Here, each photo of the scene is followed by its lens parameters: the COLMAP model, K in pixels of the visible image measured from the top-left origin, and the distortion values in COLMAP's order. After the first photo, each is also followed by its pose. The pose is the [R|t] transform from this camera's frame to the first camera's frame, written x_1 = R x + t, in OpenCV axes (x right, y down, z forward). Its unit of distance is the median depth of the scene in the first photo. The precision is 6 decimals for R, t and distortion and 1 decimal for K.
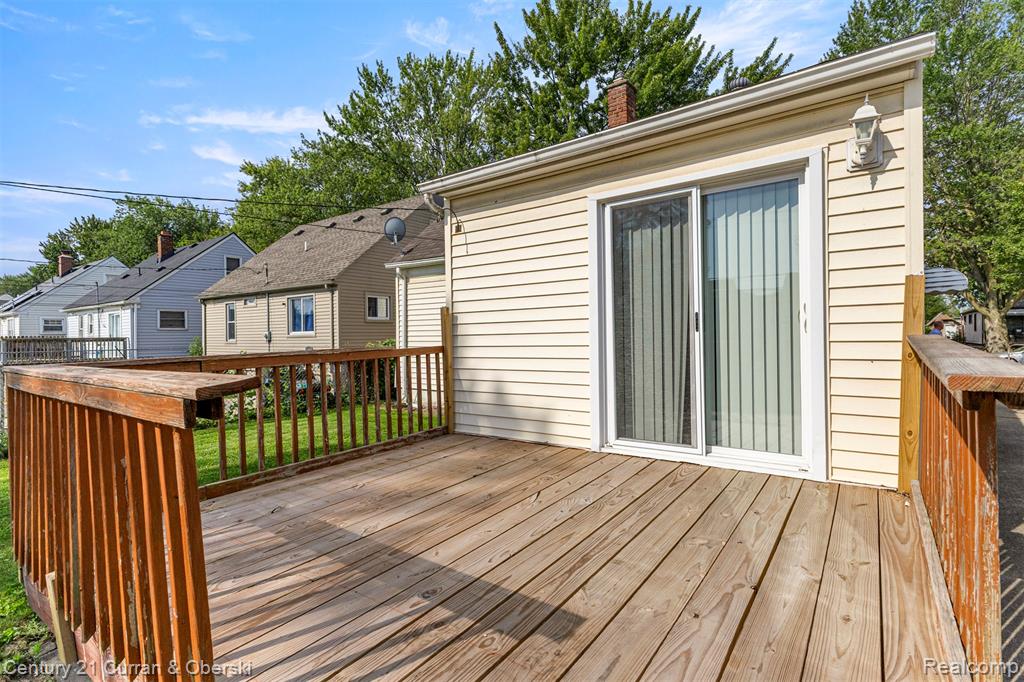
lens RADIAL K [[503.9, 0, 518.9], [0, 503.9, 334.4], [0, 0, 1]] dist [0.000310, -0.000053]
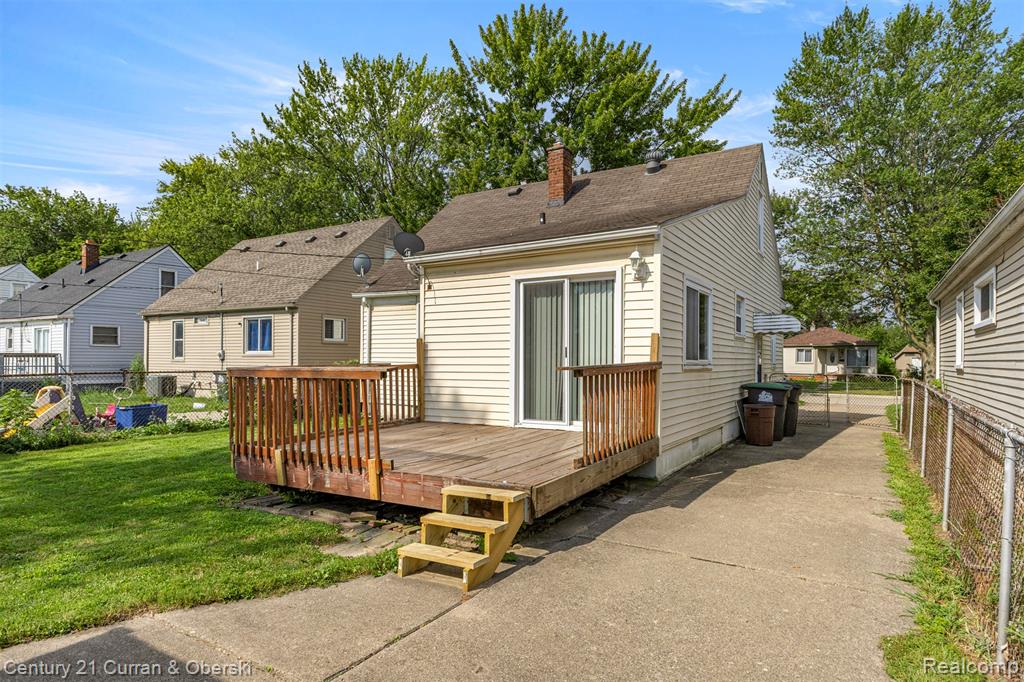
lens RADIAL K [[606.7, 0, 521.1], [0, 606.7, 363.9], [0, 0, 1]] dist [-0.007904, -0.001400]
pose [[0.996229, 0.018114, 0.084848, 0.001067], [-0.018861, 0.999790, 0.008008, 0.000459], [-0.084685, -0.009578, 0.996362, -0.222736]]
